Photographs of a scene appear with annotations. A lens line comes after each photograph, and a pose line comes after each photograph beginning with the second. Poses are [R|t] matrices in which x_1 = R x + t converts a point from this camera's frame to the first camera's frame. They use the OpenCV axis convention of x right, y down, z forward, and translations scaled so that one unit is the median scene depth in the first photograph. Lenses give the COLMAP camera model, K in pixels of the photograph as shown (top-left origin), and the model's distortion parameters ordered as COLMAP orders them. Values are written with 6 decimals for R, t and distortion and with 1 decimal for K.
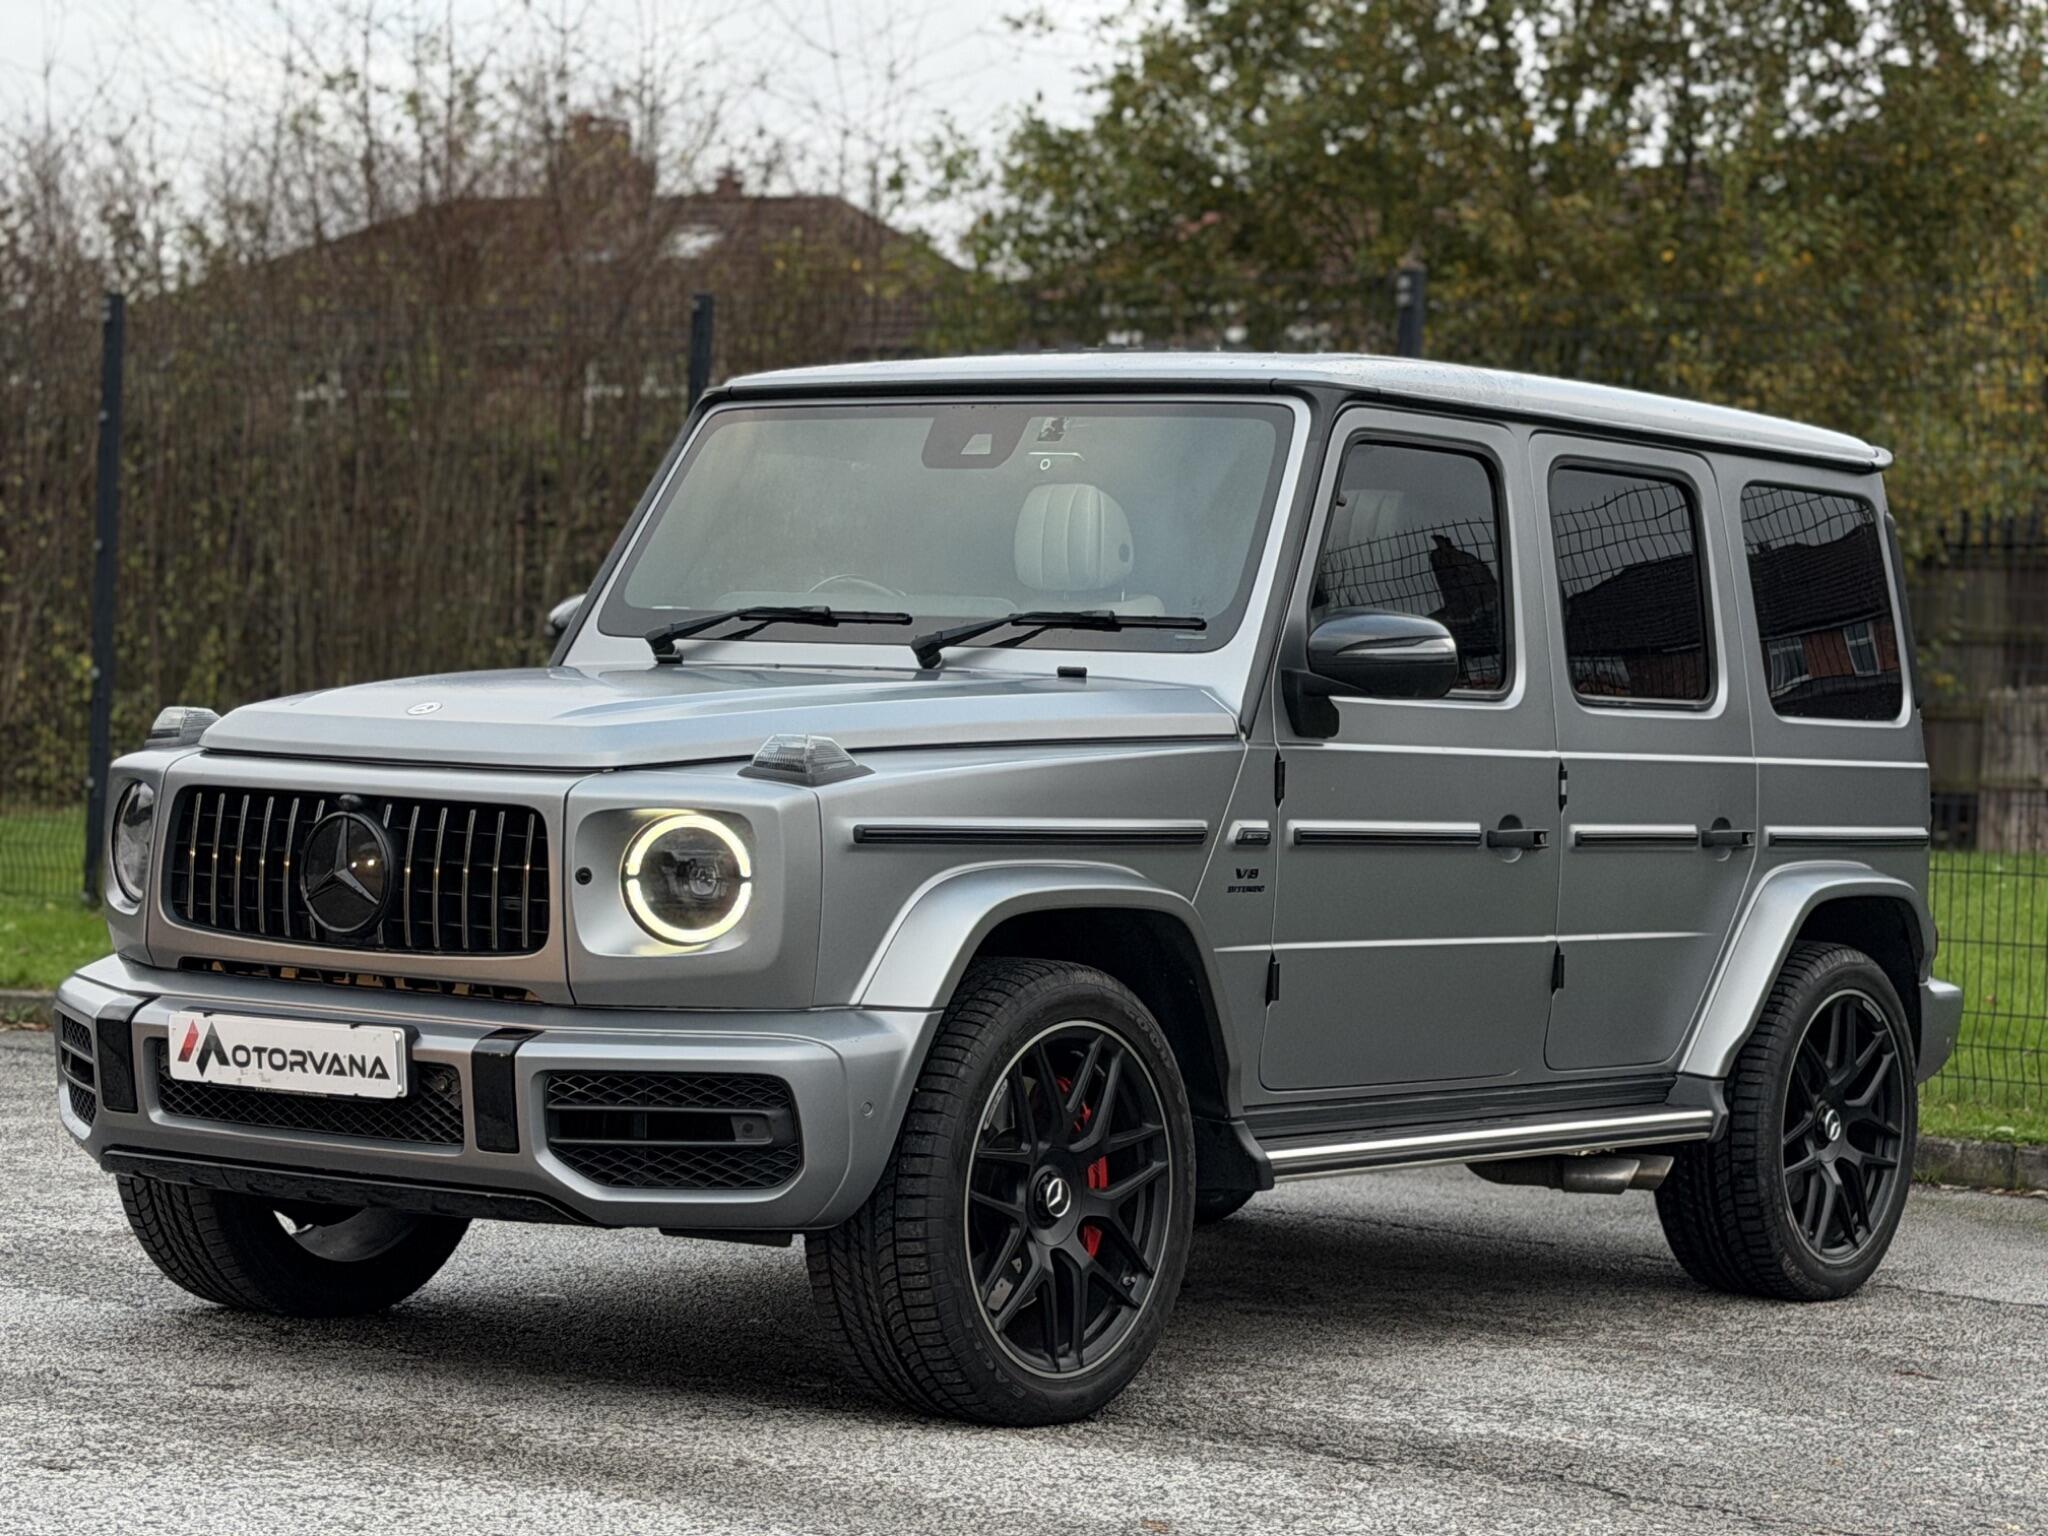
lens RADIAL K [[4665.5, 0, 1024.0], [0, 4665.5, 768.0], [0, 0, 1]] dist [0.131217, 0.078527]
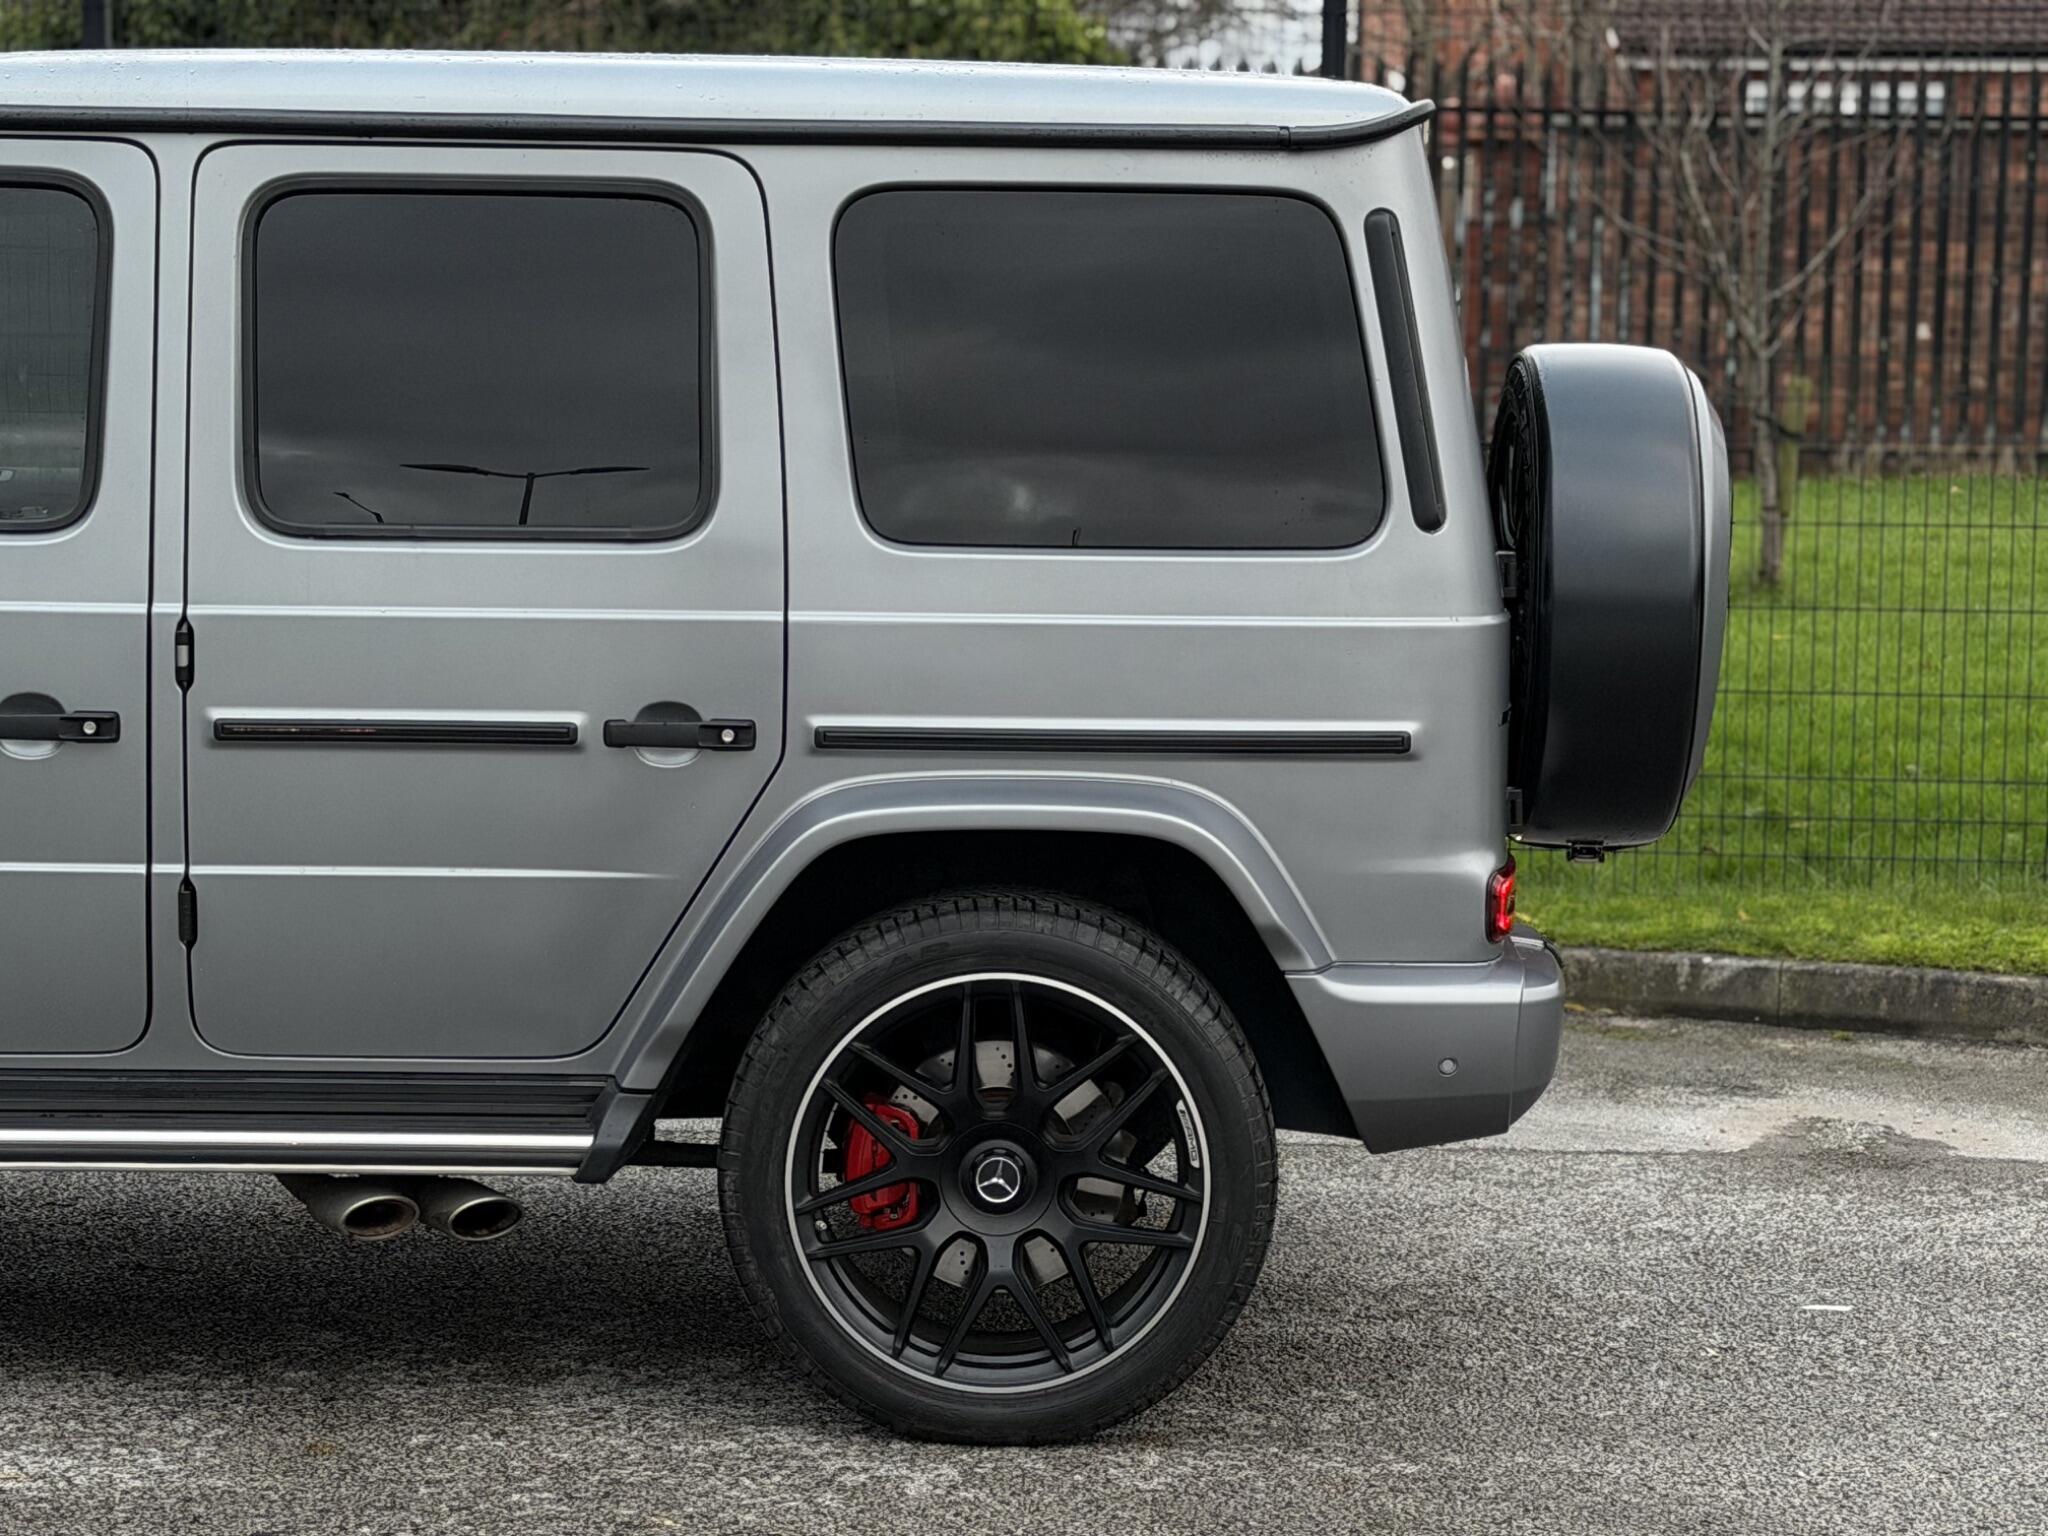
lens RADIAL K [[4805.4, 0, 1024.0], [0, 4805.4, 768.0], [0, 0, 1]] dist [0.106972, 1.017769]
pose [[0.596577, 0.050094, -0.800991, 0.914490], [0.001103, 0.997998, 0.063237, -0.029223], [0.802555, -0.038610, 0.595327, 0.791048]]
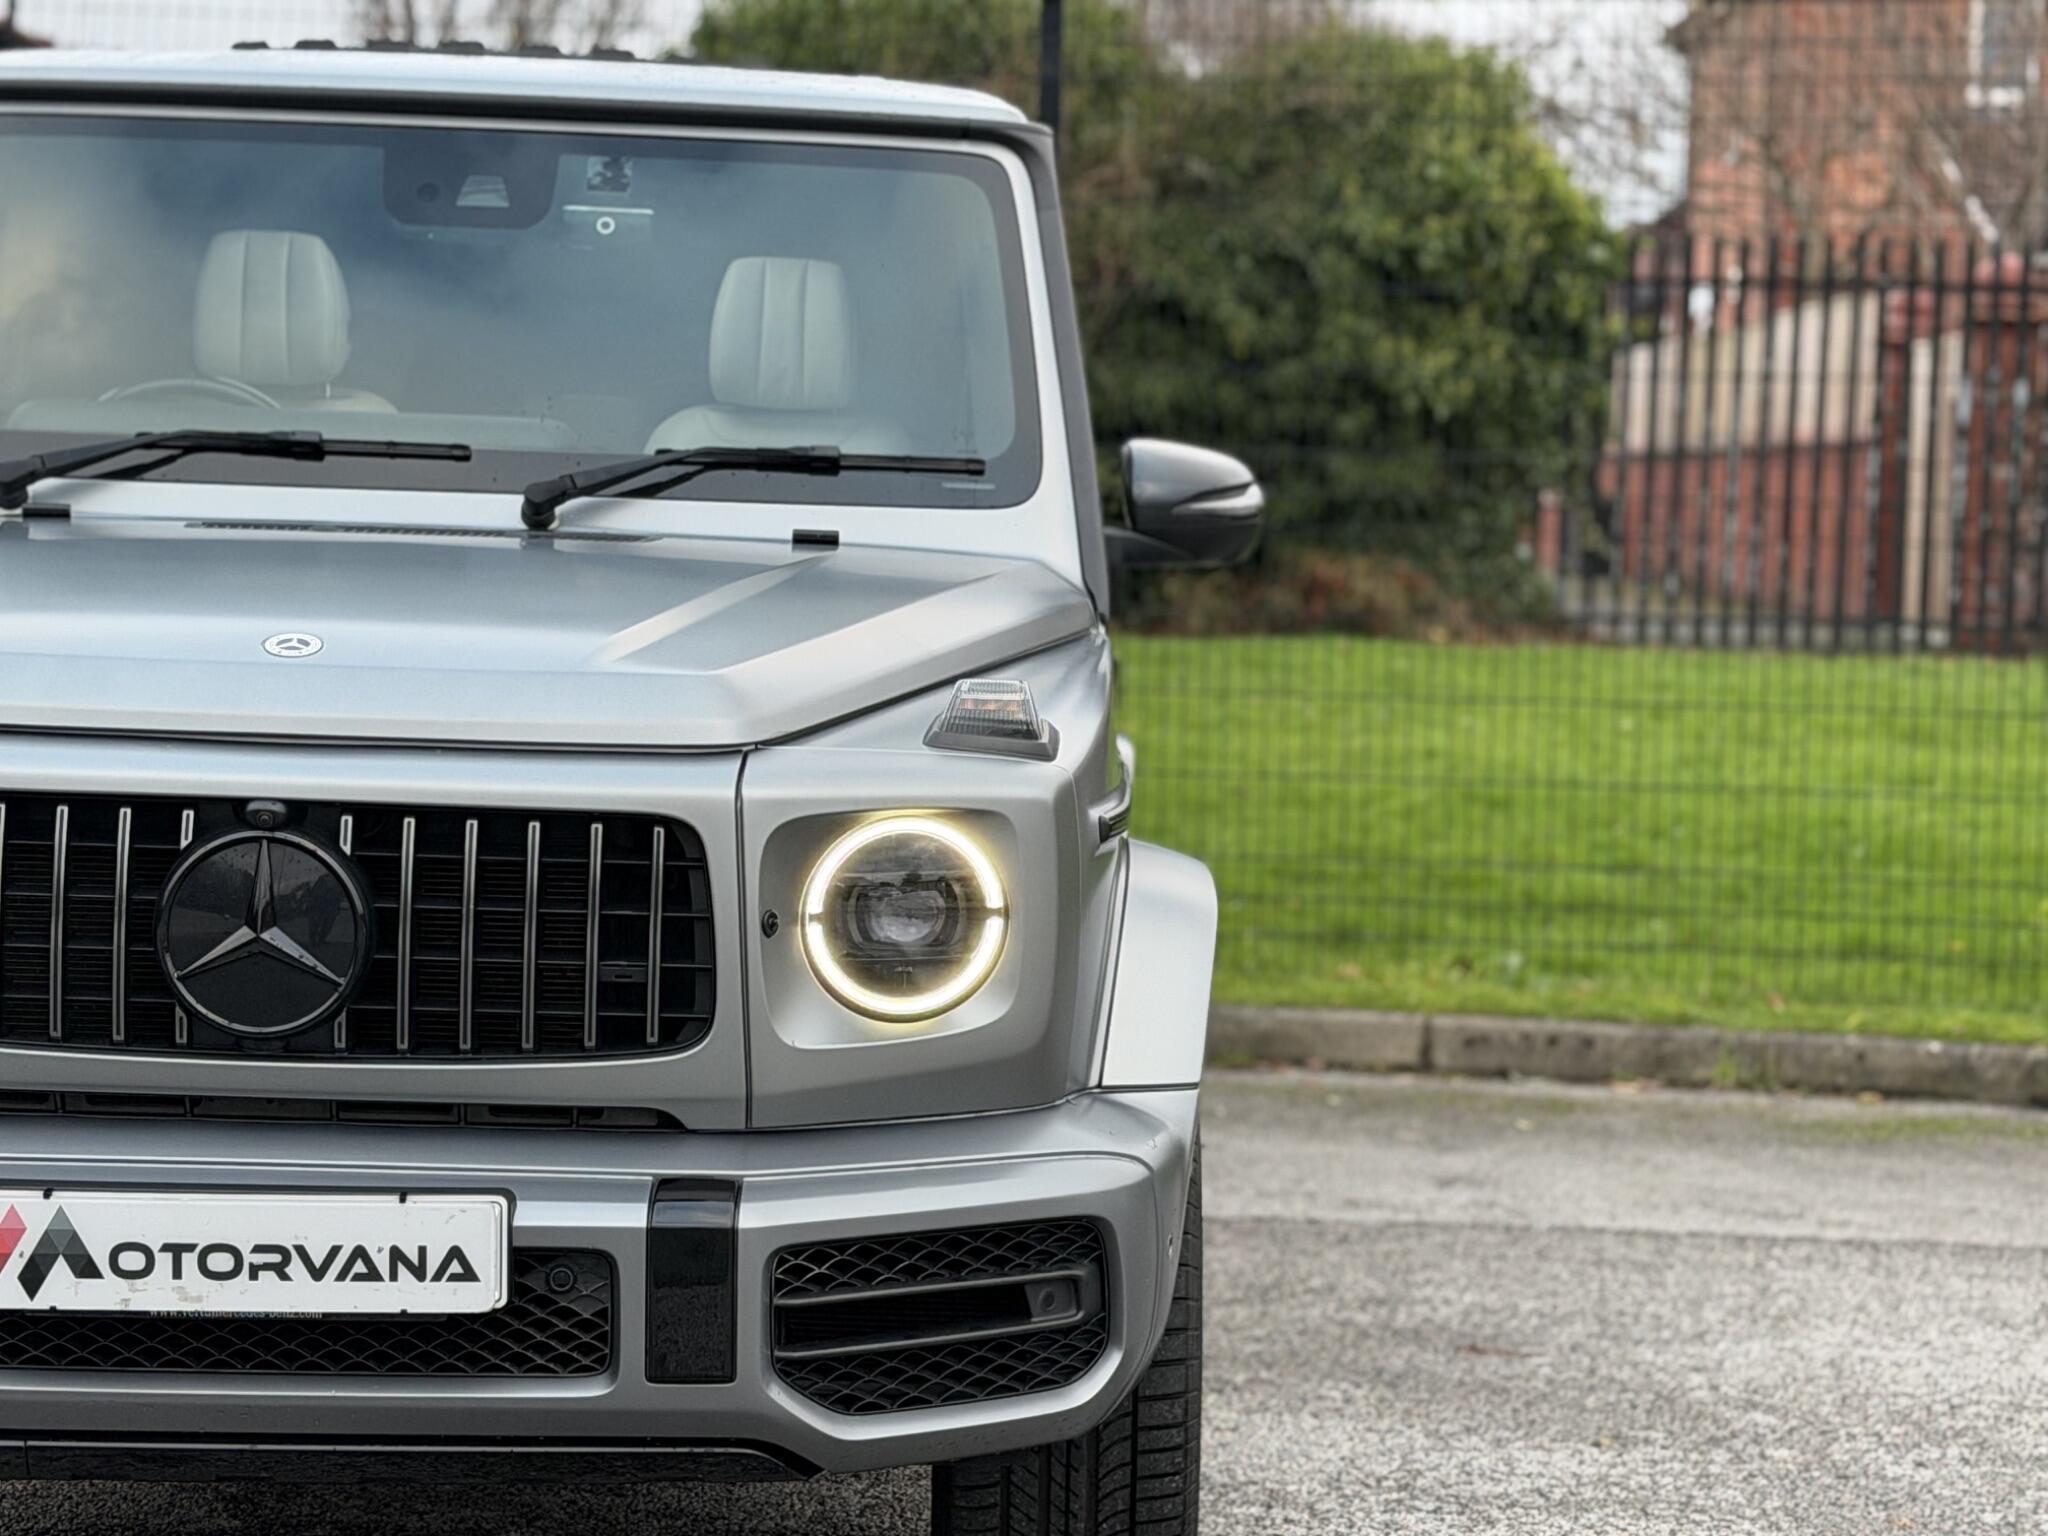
lens RADIAL K [[4622.0, 0, 1024.0], [0, 4622.0, 768.0], [0, 0, 1]] dist [0.115706, 0.629776]
pose [[0.798885, -0.051688, 0.599258, -0.417063], [0.007031, 0.997035, 0.076625, -0.042585], [-0.601442, -0.057001, 0.796880, 0.470607]]
